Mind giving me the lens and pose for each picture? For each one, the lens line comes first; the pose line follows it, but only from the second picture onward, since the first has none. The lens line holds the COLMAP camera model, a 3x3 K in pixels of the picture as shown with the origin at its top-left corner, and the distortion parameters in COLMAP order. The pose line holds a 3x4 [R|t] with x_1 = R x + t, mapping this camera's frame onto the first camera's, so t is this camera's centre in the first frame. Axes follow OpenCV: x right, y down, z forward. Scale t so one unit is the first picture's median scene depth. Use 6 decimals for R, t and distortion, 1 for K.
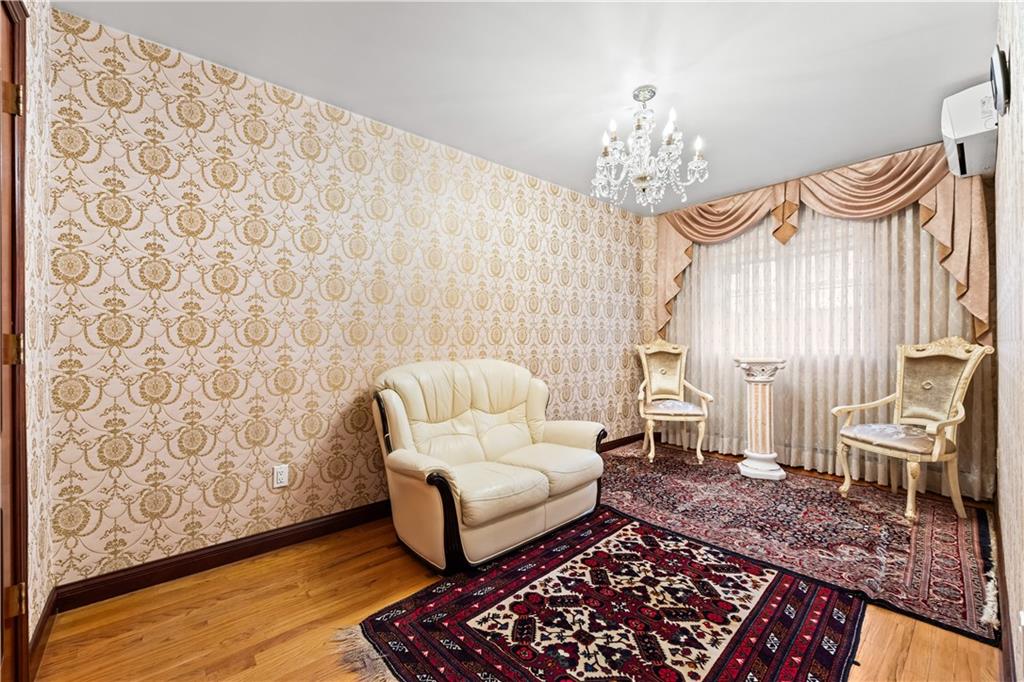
lens RADIAL K [[411.7, 0, 489.9], [0, 411.7, 348.0], [0, 0, 1]] dist [-0.008683, 0.001505]
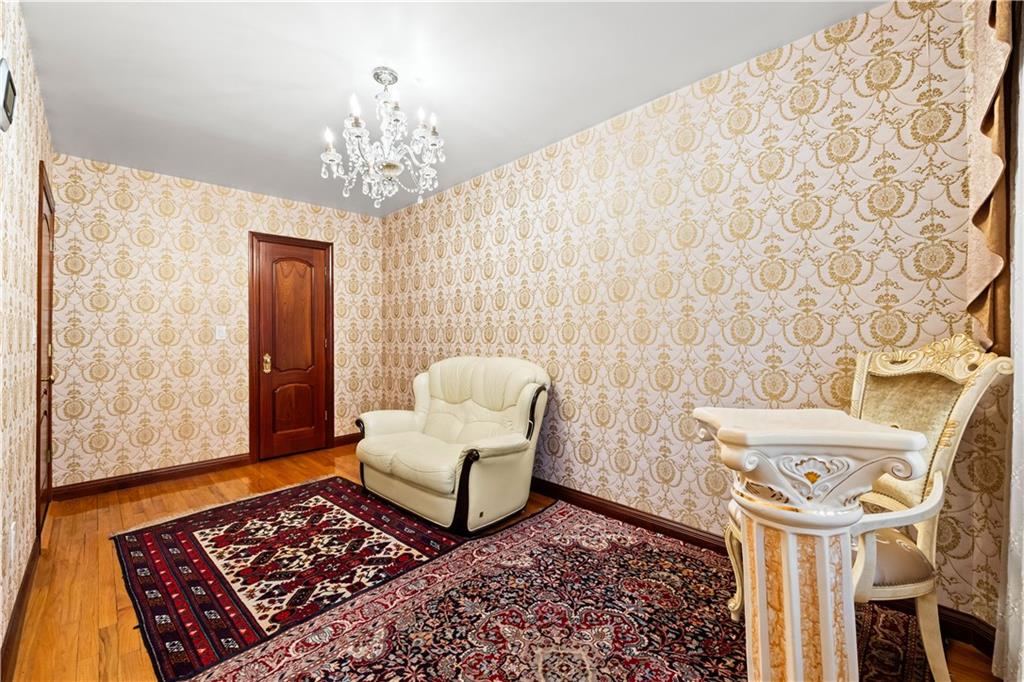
lens RADIAL K [[411.7, 0, 510.4], [0, 411.7, 338.1], [0, 0, 1]] dist [-0.008683, 0.001505]
pose [[0.105381, 0.012488, -0.994354, 1.563928], [-0.004735, 0.999916, 0.012057, -0.050500], [0.994421, 0.003438, 0.105431, 1.402998]]
